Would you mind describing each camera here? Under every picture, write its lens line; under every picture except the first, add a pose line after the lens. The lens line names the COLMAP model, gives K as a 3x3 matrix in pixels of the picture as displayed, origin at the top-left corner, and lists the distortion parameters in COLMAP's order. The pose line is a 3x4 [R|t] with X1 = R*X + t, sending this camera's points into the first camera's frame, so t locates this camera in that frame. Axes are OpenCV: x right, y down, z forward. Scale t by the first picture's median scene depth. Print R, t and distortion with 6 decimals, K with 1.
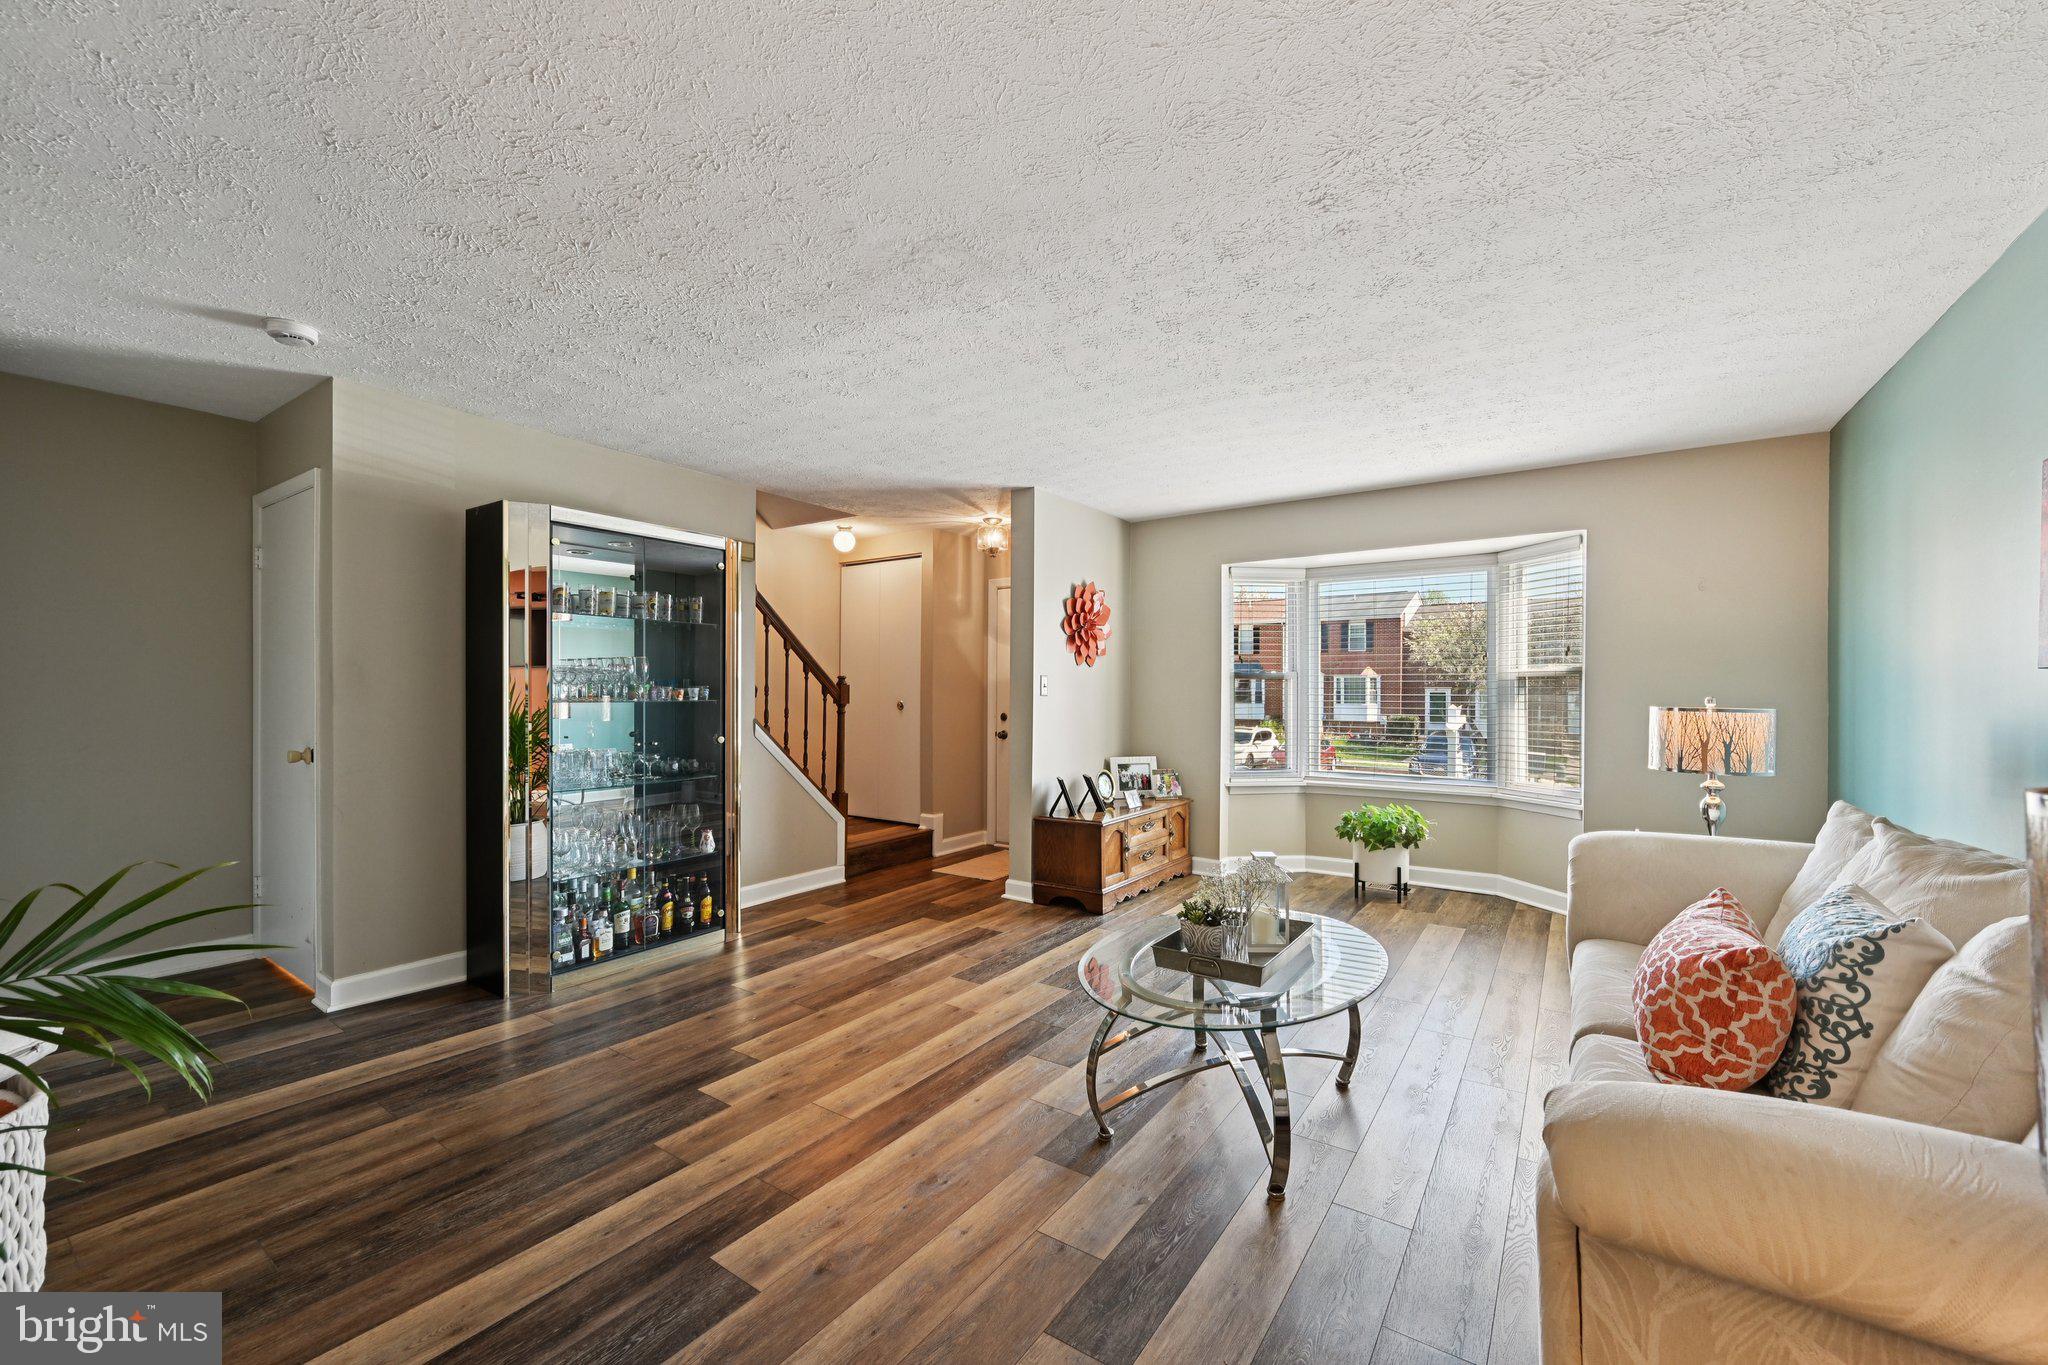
lens RADIAL K [[802.4, 0, 1032.2], [0, 802.4, 691.6], [0, 0, 1]] dist [-0.002068, 0.000597]
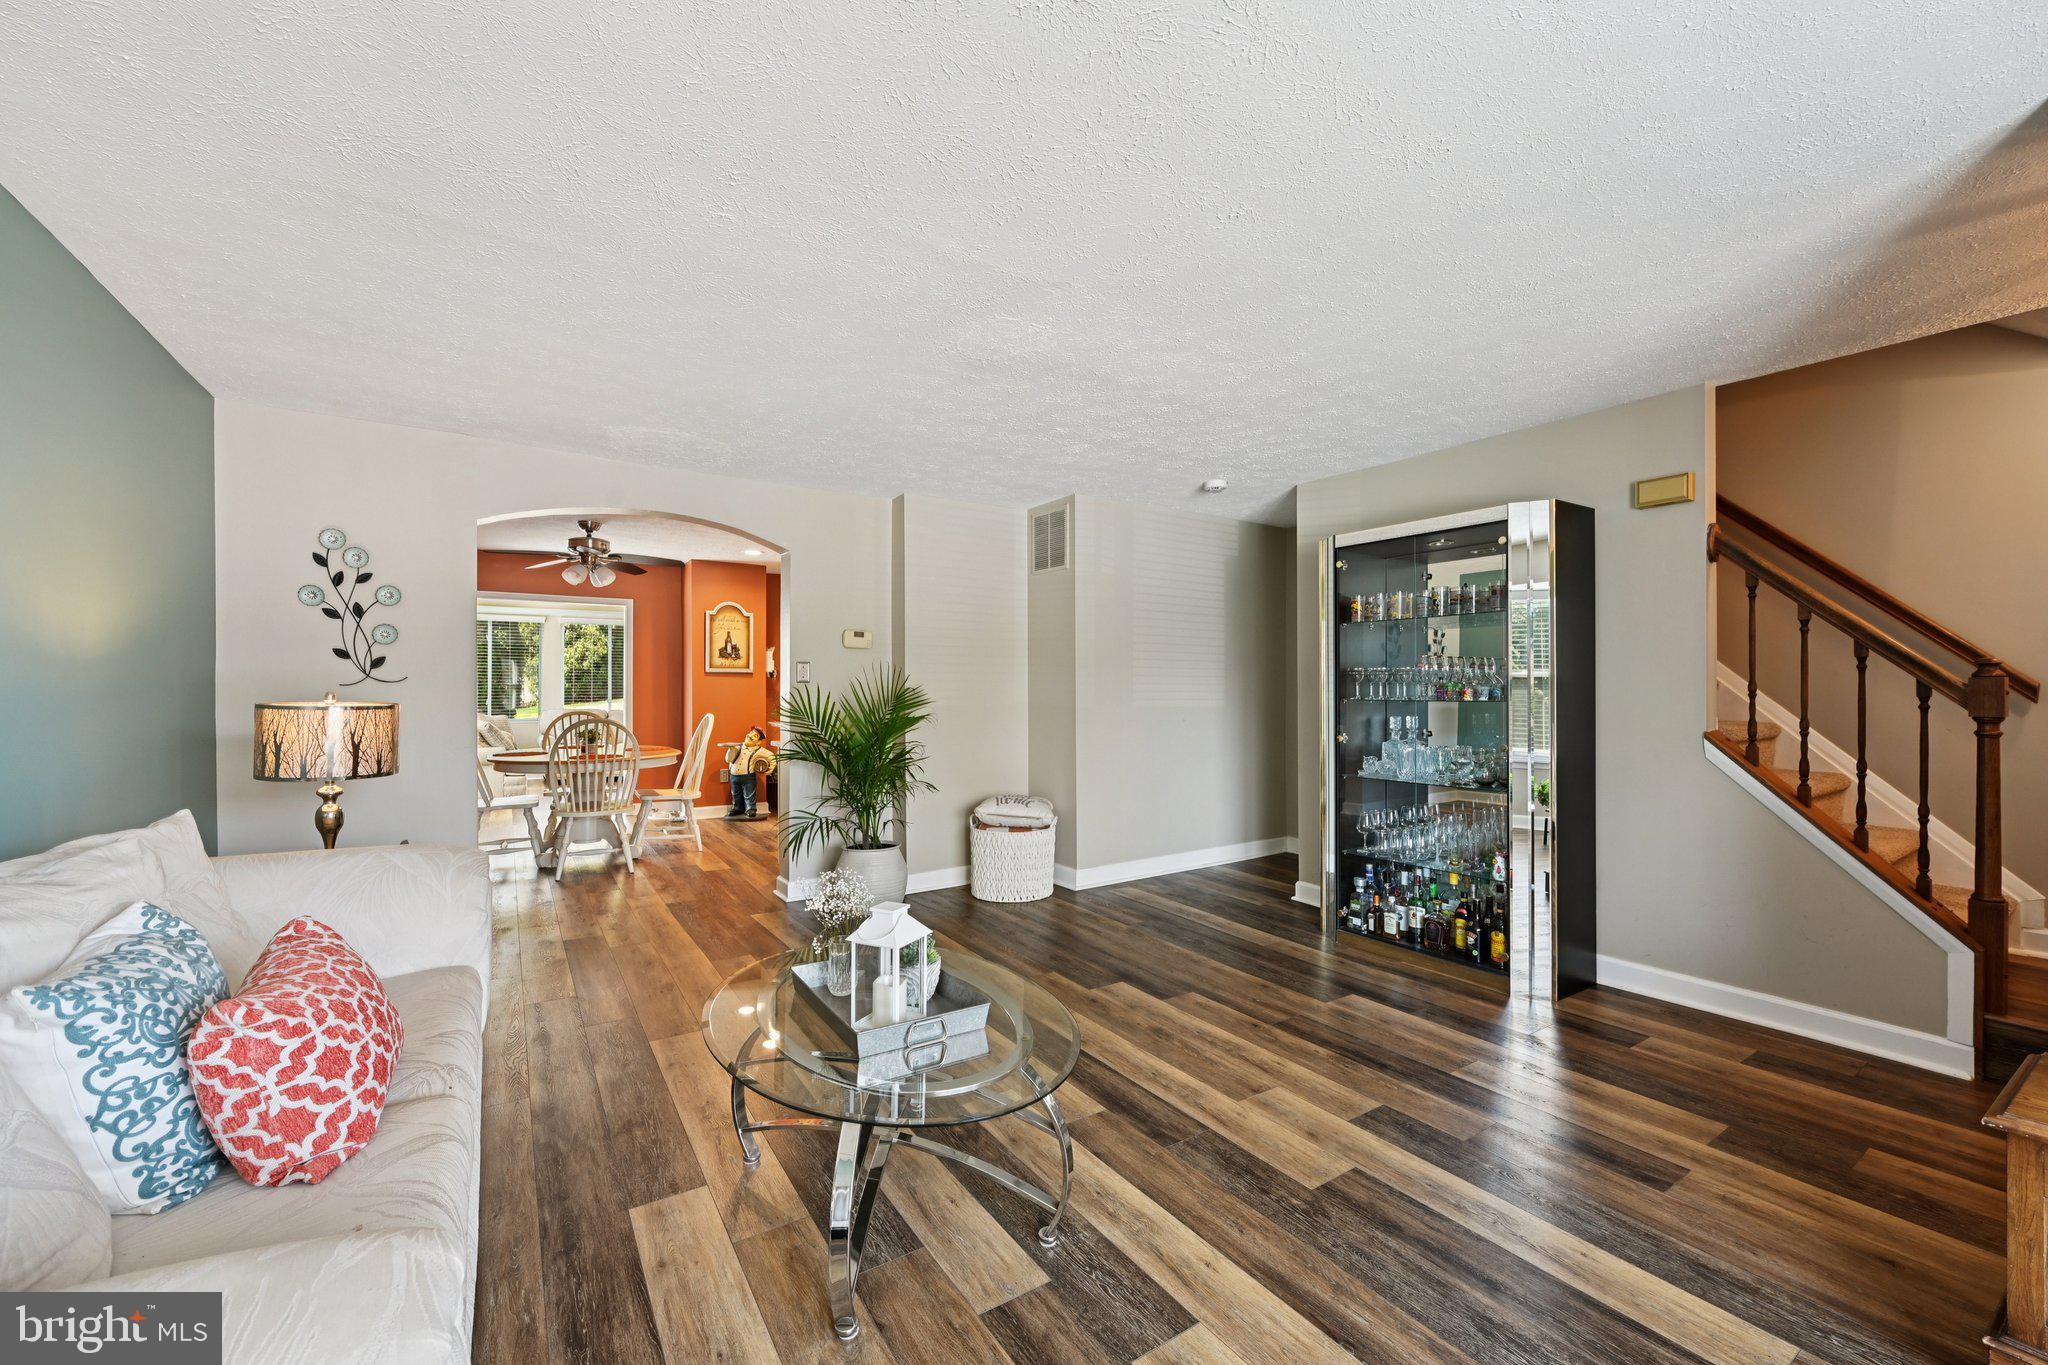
lens RADIAL K [[805.5, 0, 1033.8], [0, 805.5, 691.1], [0, 0, 1]] dist [-0.004428, 0.000185]
pose [[-0.373625, -0.000936, -0.927579, 0.534167], [-0.003180, 0.999995, 0.000272, 0.001735], [0.927574, 0.003051, -0.373626, 0.805752]]
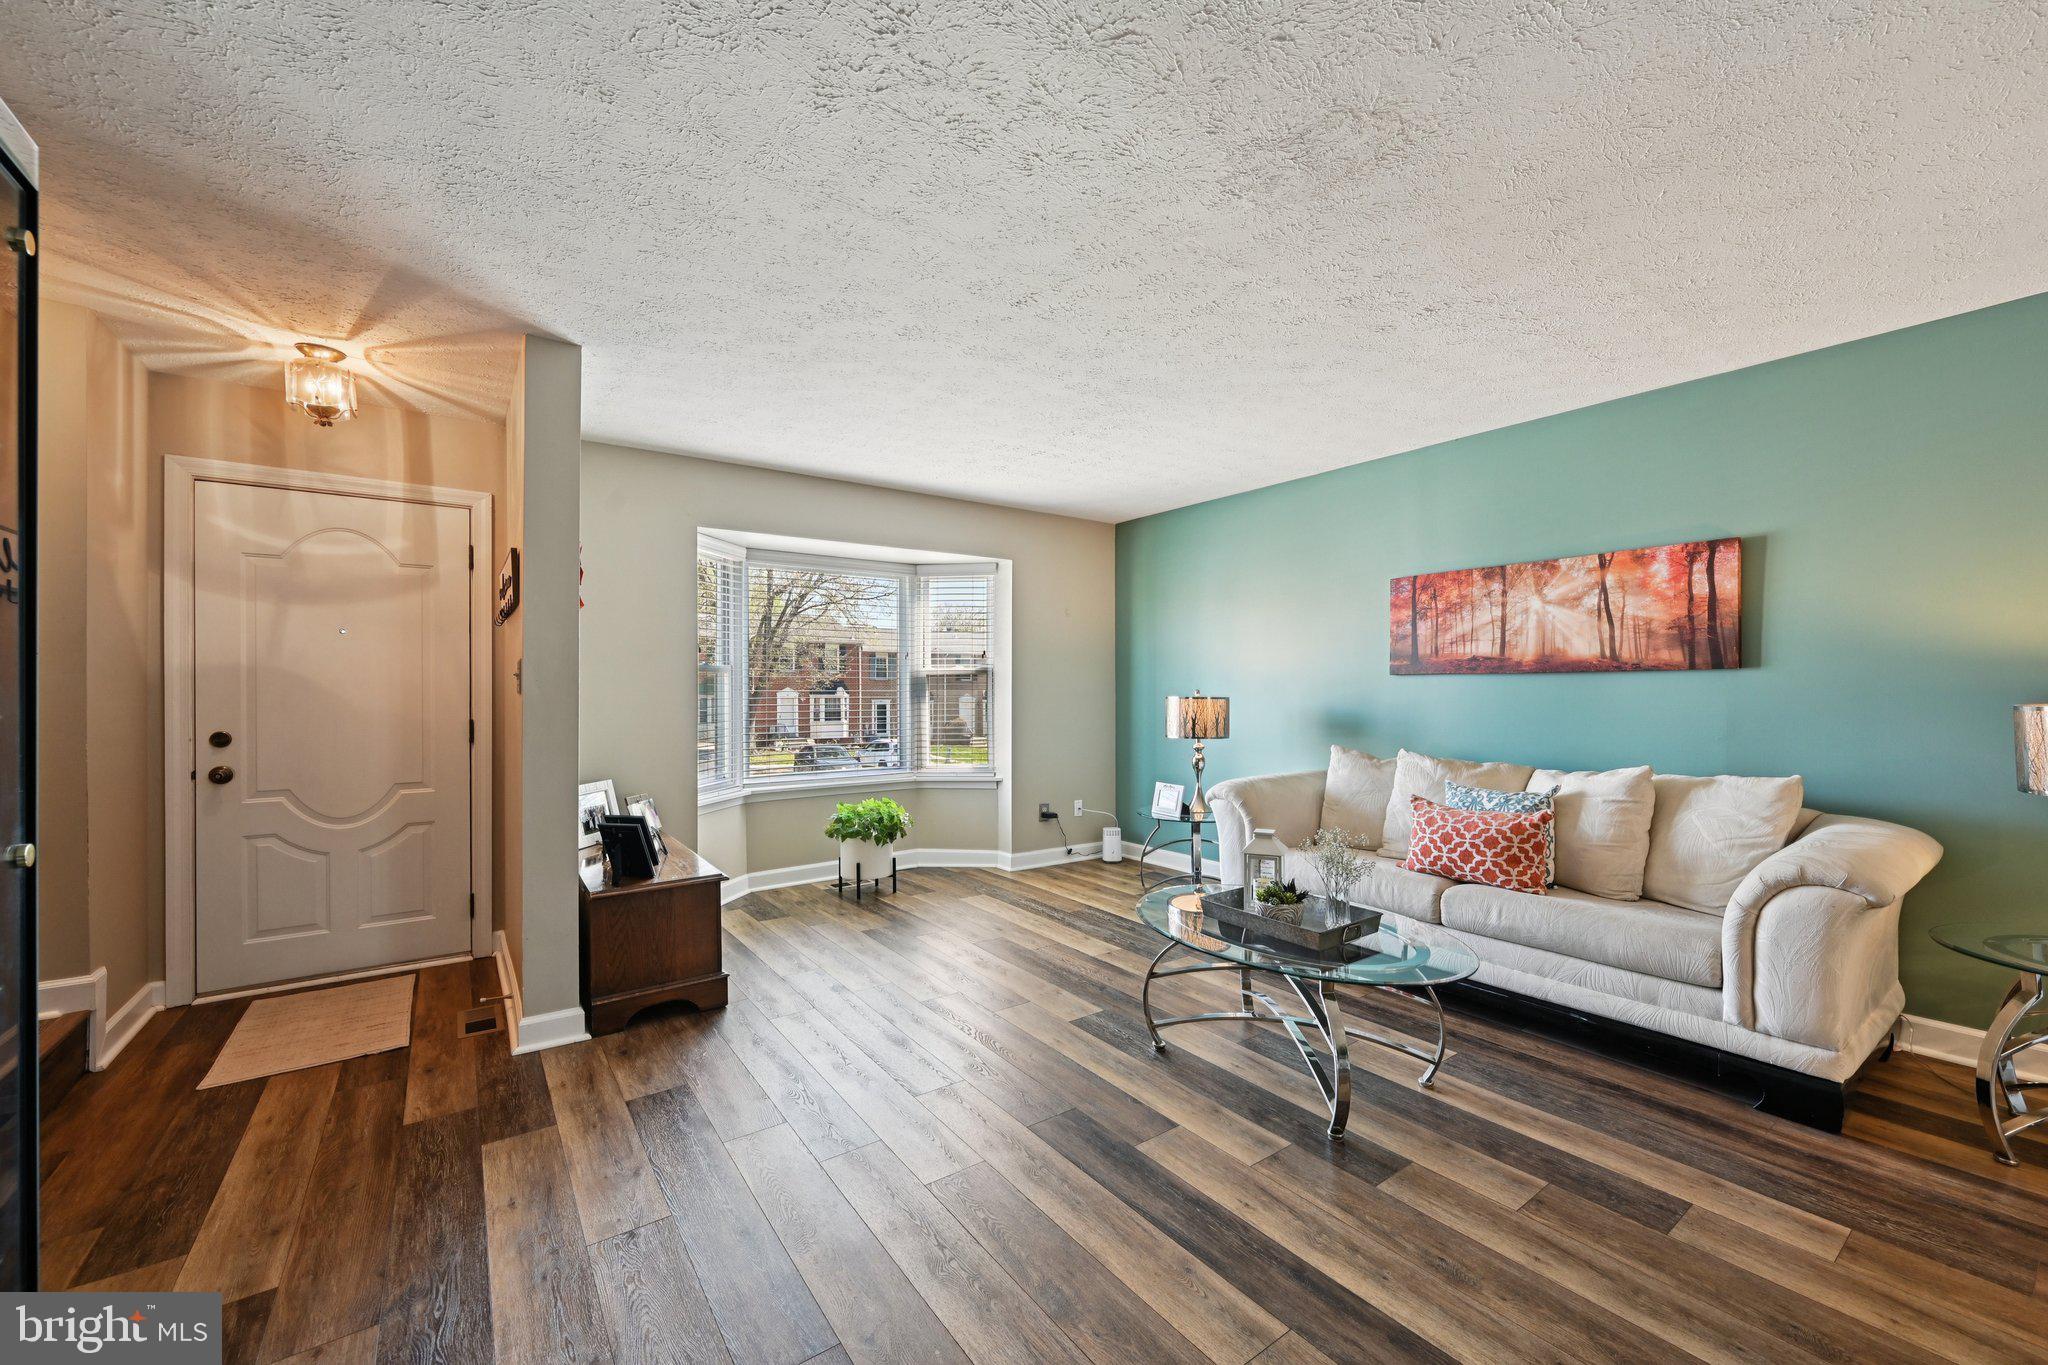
lens RADIAL K [[802.4, 0, 1032.2], [0, 802.4, 691.6], [0, 0, 1]] dist [-0.002068, 0.000597]
pose [[0.337005, -0.004994, 0.941490, -0.500860], [0.002836, 0.999987, 0.004289, 0.001714], [-0.941499, 0.001225, 0.337015, 0.534370]]
